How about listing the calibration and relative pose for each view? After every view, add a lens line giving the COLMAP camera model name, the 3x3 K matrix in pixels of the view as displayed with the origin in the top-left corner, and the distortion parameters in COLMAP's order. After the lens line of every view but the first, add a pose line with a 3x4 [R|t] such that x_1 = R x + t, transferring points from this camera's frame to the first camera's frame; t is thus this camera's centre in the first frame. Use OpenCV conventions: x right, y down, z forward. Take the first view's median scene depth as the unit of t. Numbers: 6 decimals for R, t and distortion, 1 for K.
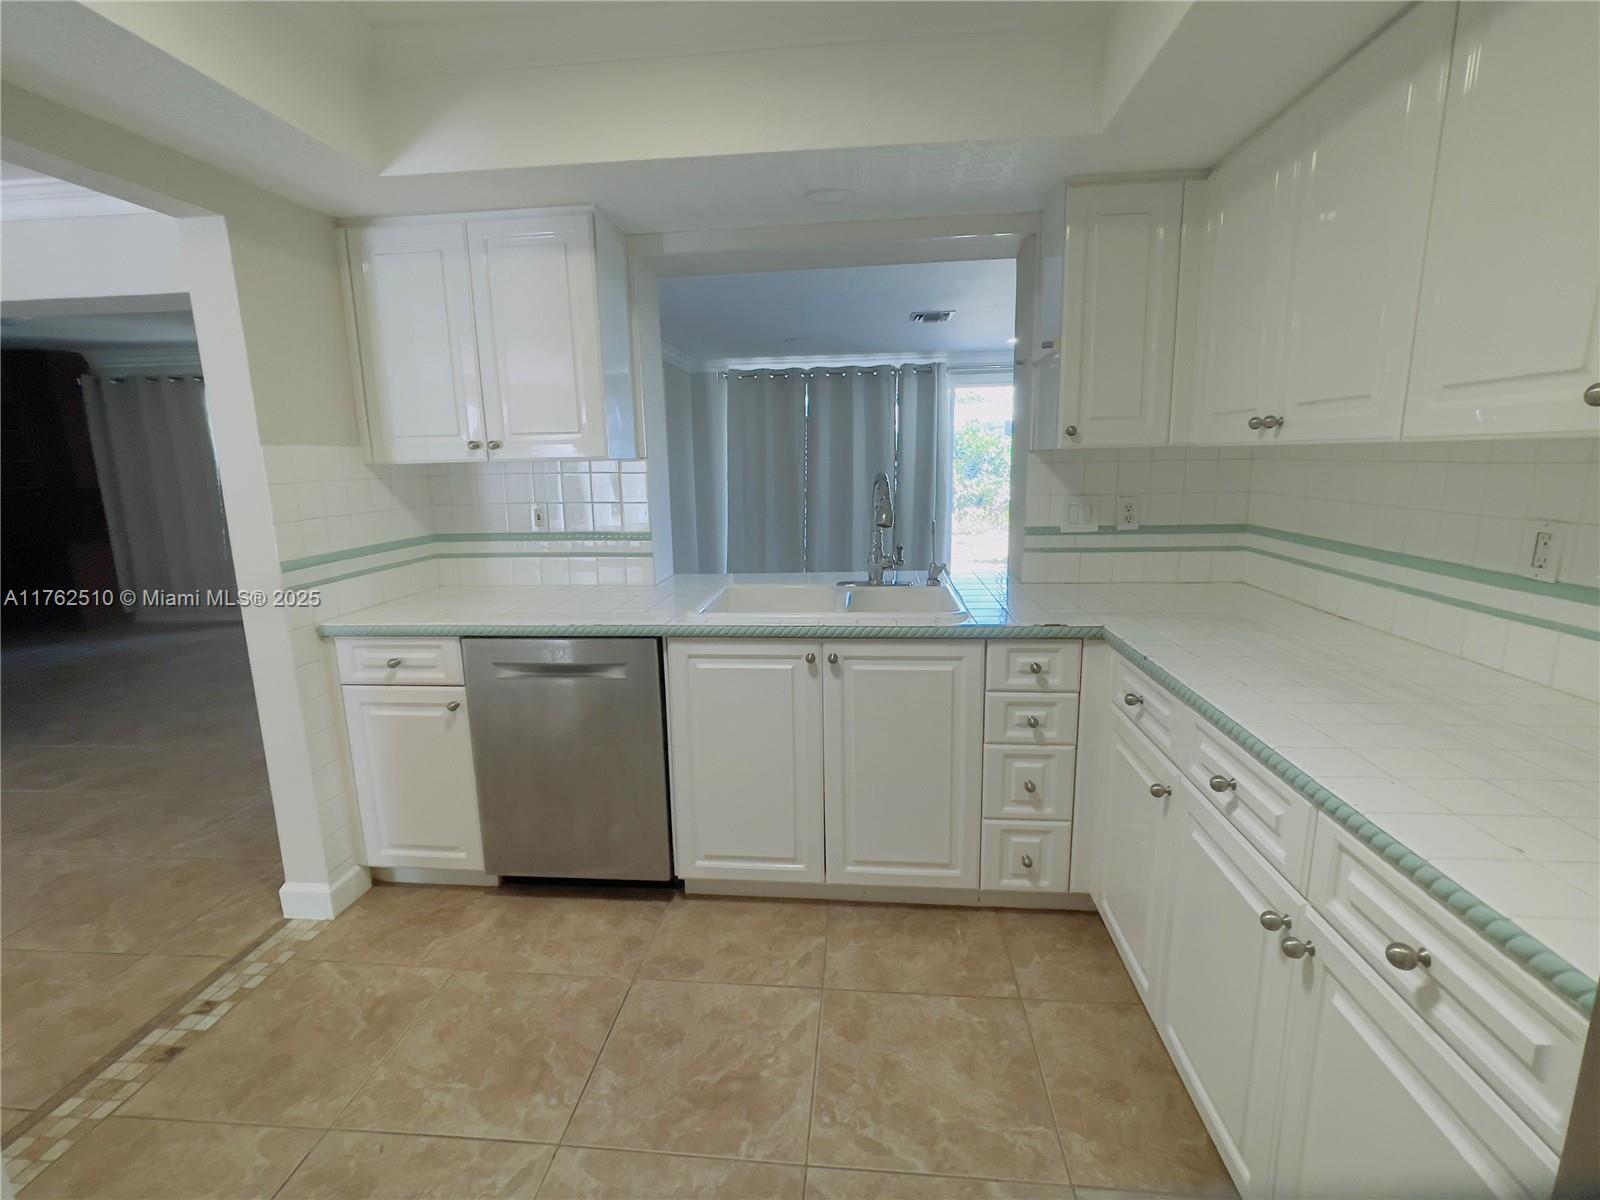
lens RADIAL K [[760.3, 0, 779.4], [0, 760.3, 598.4], [0, 0, 1]] dist [-0.029899, 0.022395]
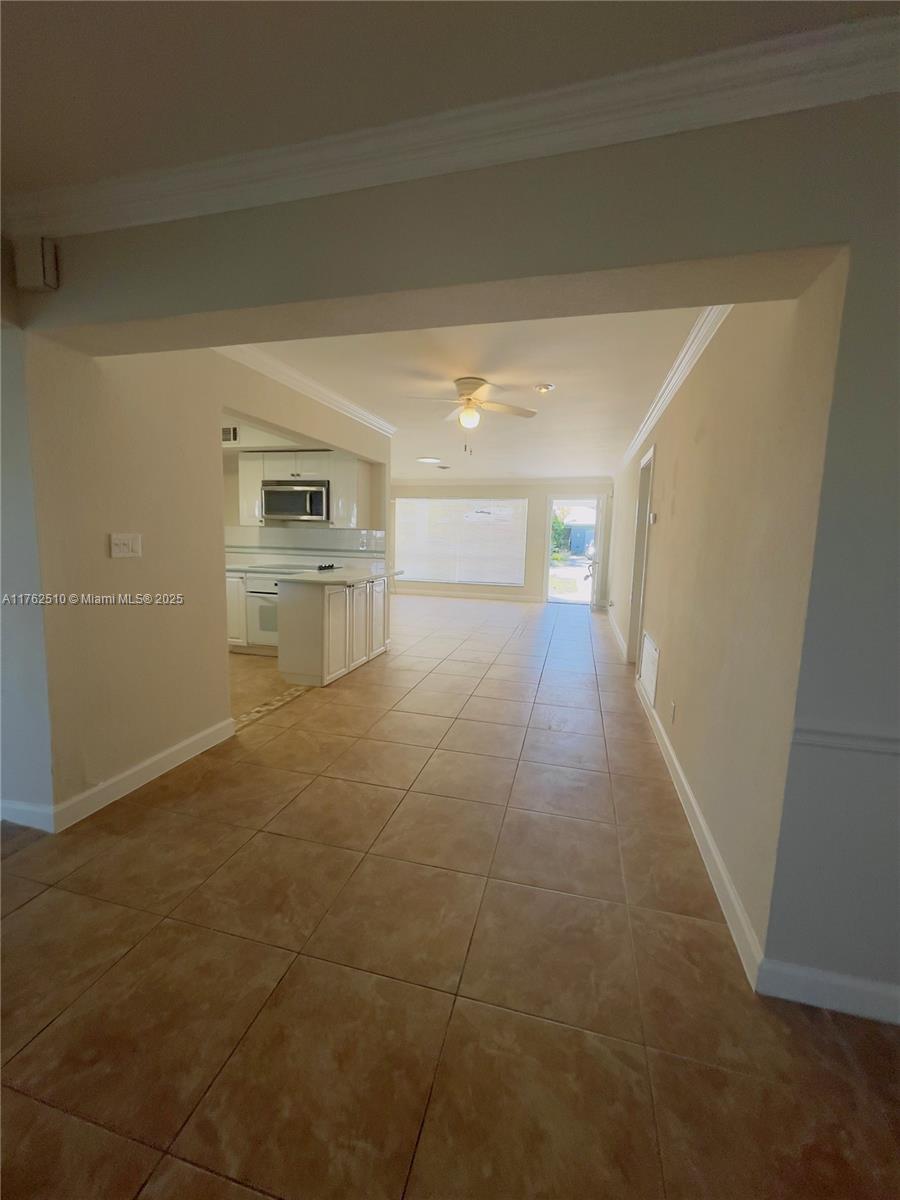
lens RADIAL K [[477.1, 0, 450.0], [0, 477.1, 600.0], [0, 0, 1]] dist [-0.030112, -0.000200]
pose [[-0.989731, -0.021677, 0.141289, -1.538616], [0.022630, 0.952207, 0.304613, -0.328865], [-0.141140, 0.304682, -0.941939, 2.196090]]
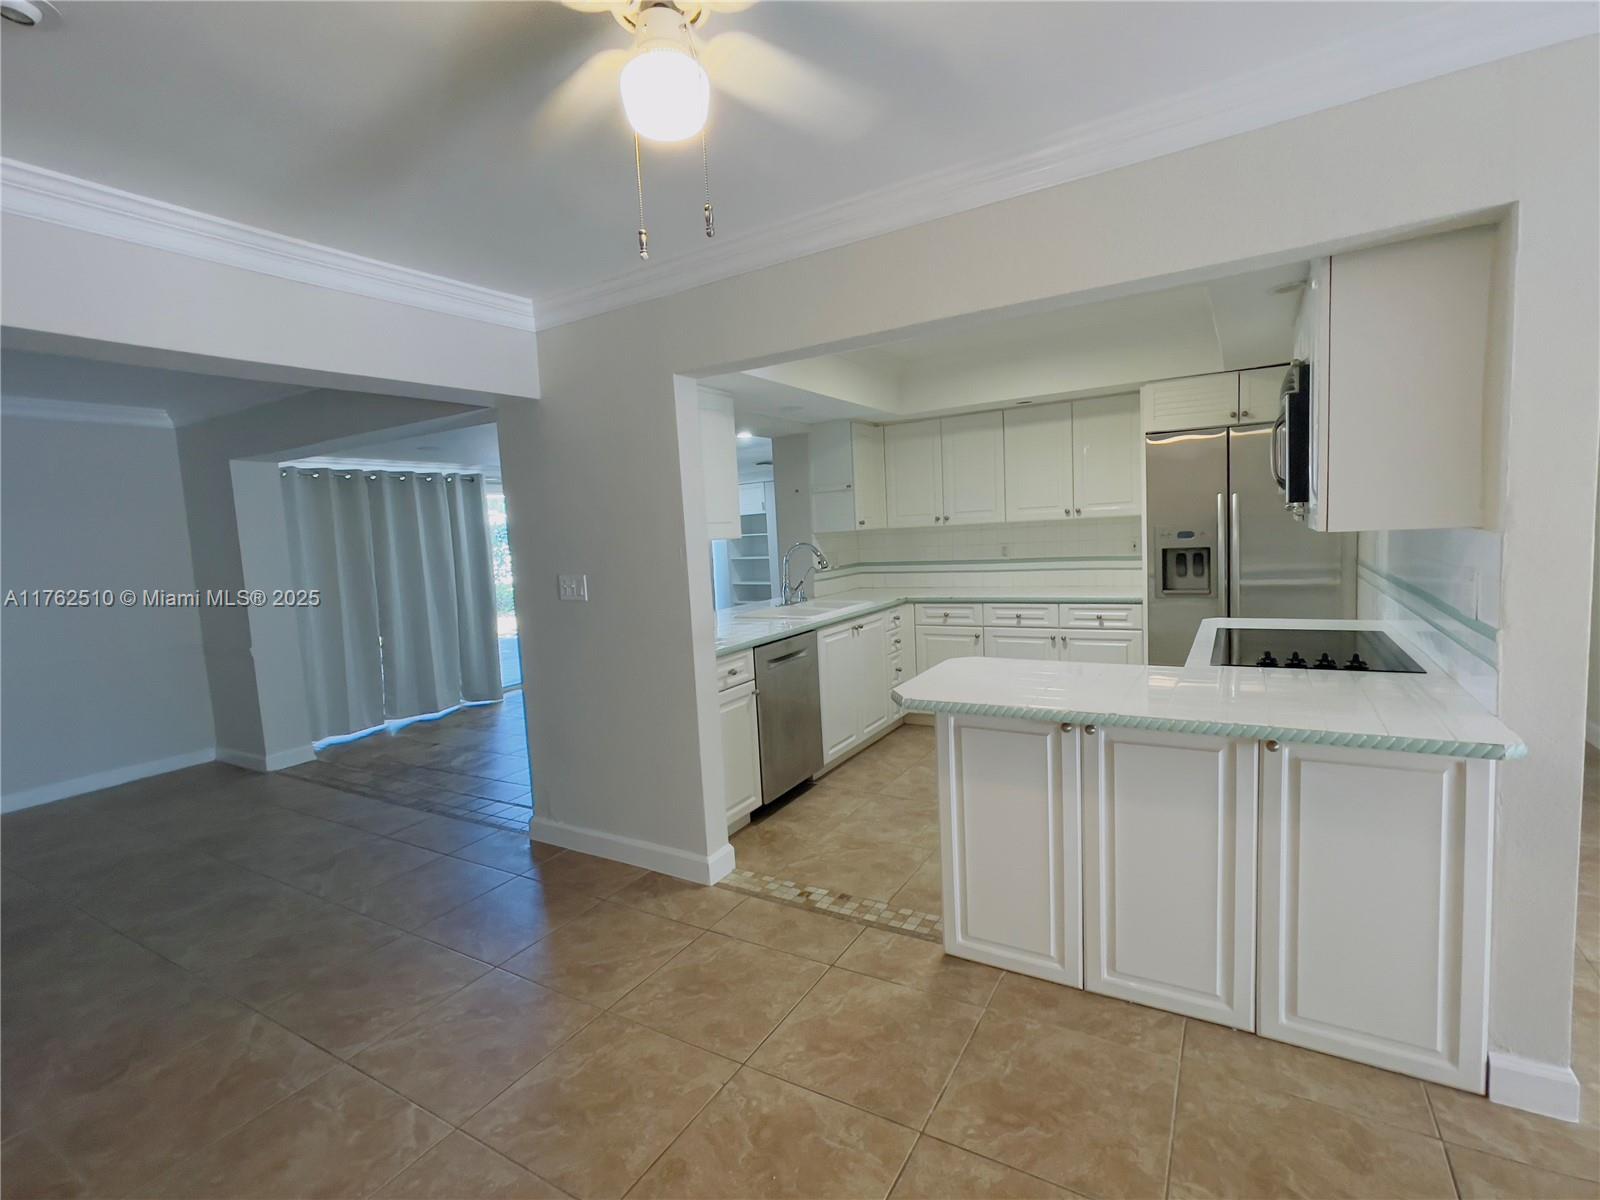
lens RADIAL K [[752.3, 0, 791.2], [0, 752.3, 602.7], [0, 0, 1]] dist [0.003608, -0.000096]
pose [[0.420499, -0.089761, 0.902842, -1.877768], [0.208278, 0.978070, 0.000234, -0.025339], [-0.883063, 0.187944, 0.429972, 0.249597]]
